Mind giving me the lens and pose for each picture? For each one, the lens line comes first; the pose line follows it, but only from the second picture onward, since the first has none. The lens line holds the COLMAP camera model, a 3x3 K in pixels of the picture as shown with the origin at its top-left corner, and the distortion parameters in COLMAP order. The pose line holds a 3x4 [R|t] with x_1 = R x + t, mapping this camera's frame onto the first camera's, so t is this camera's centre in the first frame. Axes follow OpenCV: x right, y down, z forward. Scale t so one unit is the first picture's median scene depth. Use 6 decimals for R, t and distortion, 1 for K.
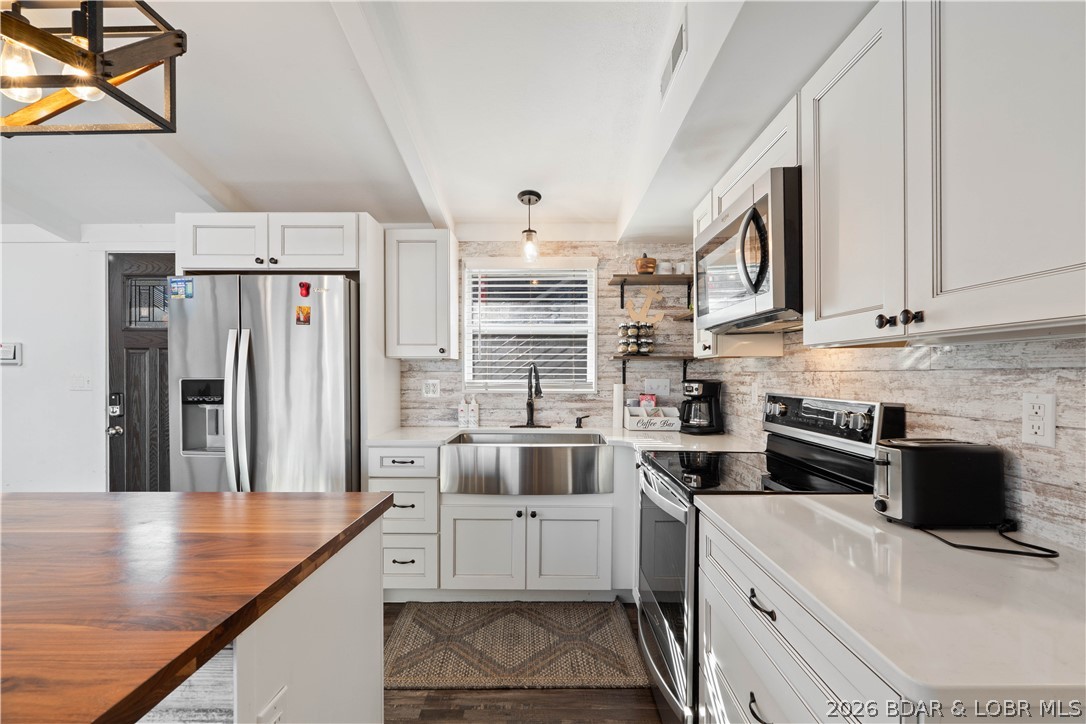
lens RADIAL K [[485.3, 0, 547.7], [0, 485.3, 375.3], [0, 0, 1]] dist [-0.008933, 0.000698]
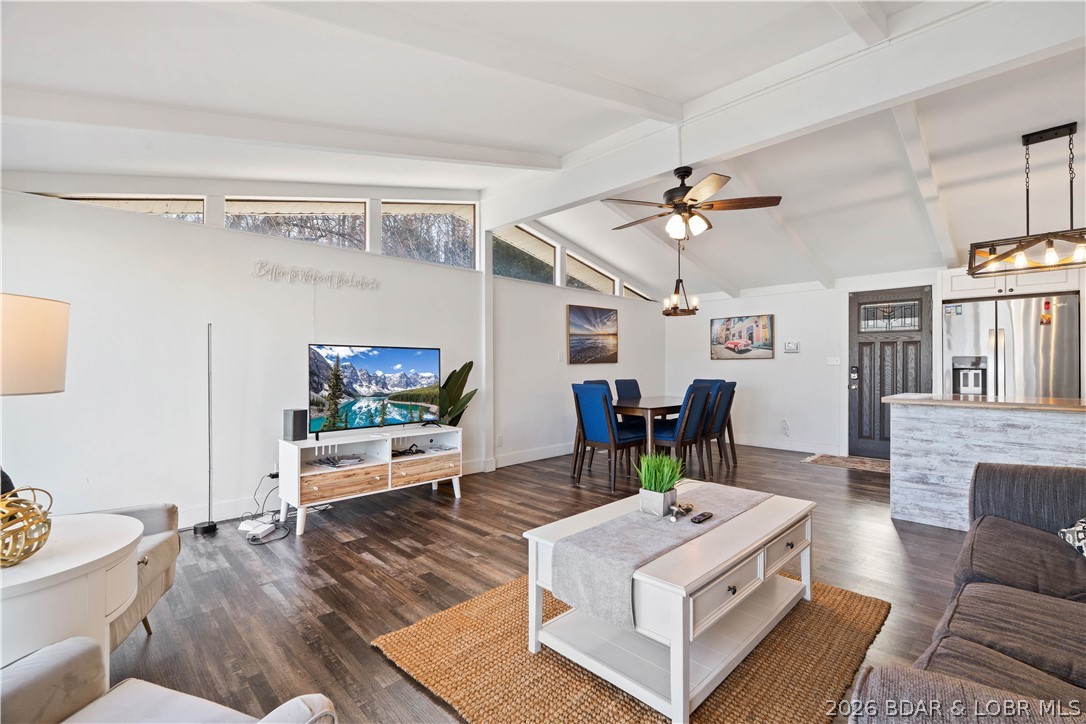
lens RADIAL K [[485.3, 0, 554.9], [0, 485.3, 357.5], [0, 0, 1]] dist [-0.008933, 0.000698]
pose [[0.704810, -0.010886, -0.709313, -0.392578], [-0.008043, 0.999695, -0.023334, 0.054693], [0.709351, 0.022151, 0.704508, -1.176190]]
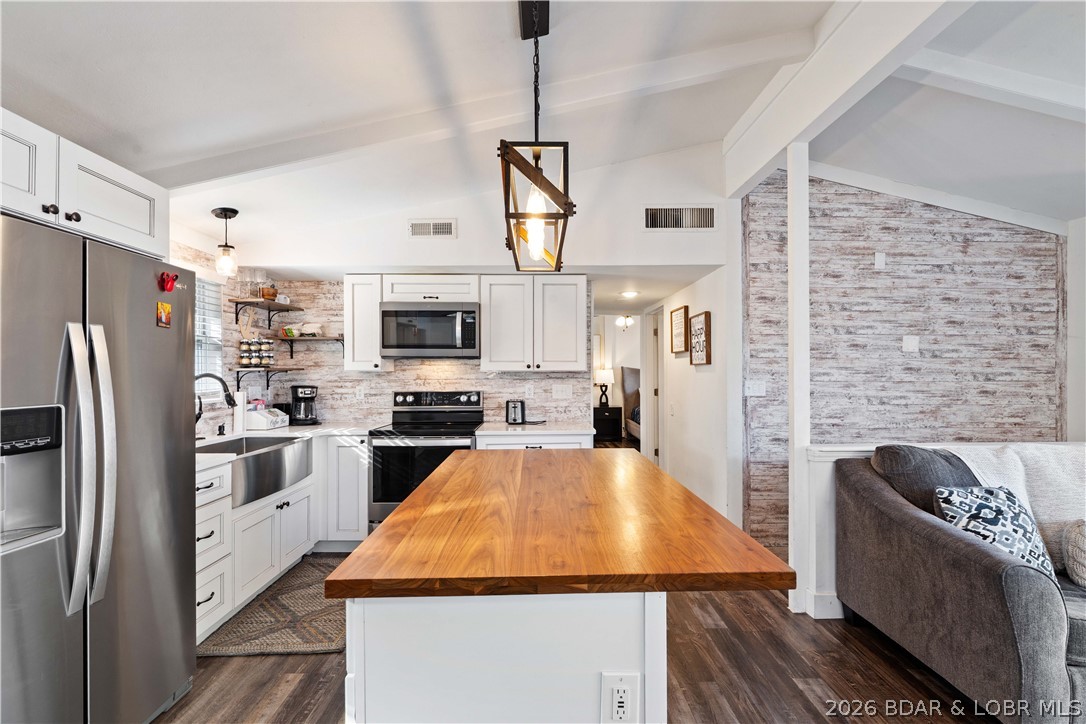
lens RADIAL K [[485.3, 0, 542.0], [0, 485.3, 373.0], [0, 0, 1]] dist [-0.008933, 0.000698]
pose [[-0.013789, 0.001067, 0.999904, -0.991496], [0.008321, 0.999965, -0.000953, -0.018855], [-0.999870, 0.008307, -0.013798, 0.319909]]
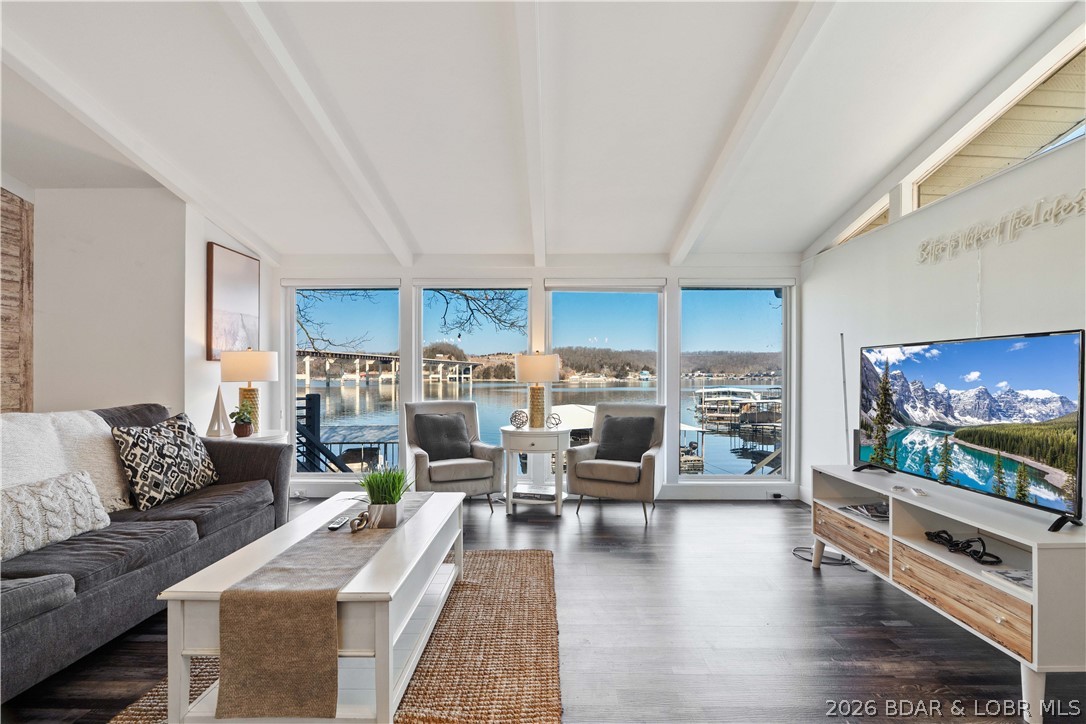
lens RADIAL K [[485.3, 0, 552.3], [0, 485.3, 374.6], [0, 0, 1]] dist [-0.008933, 0.000698]
pose [[-0.999882, 0.002022, 0.015251, -1.045722], [0.002102, 0.999984, 0.005184, 0.044626], [-0.015240, 0.005216, -0.999870, 0.109567]]
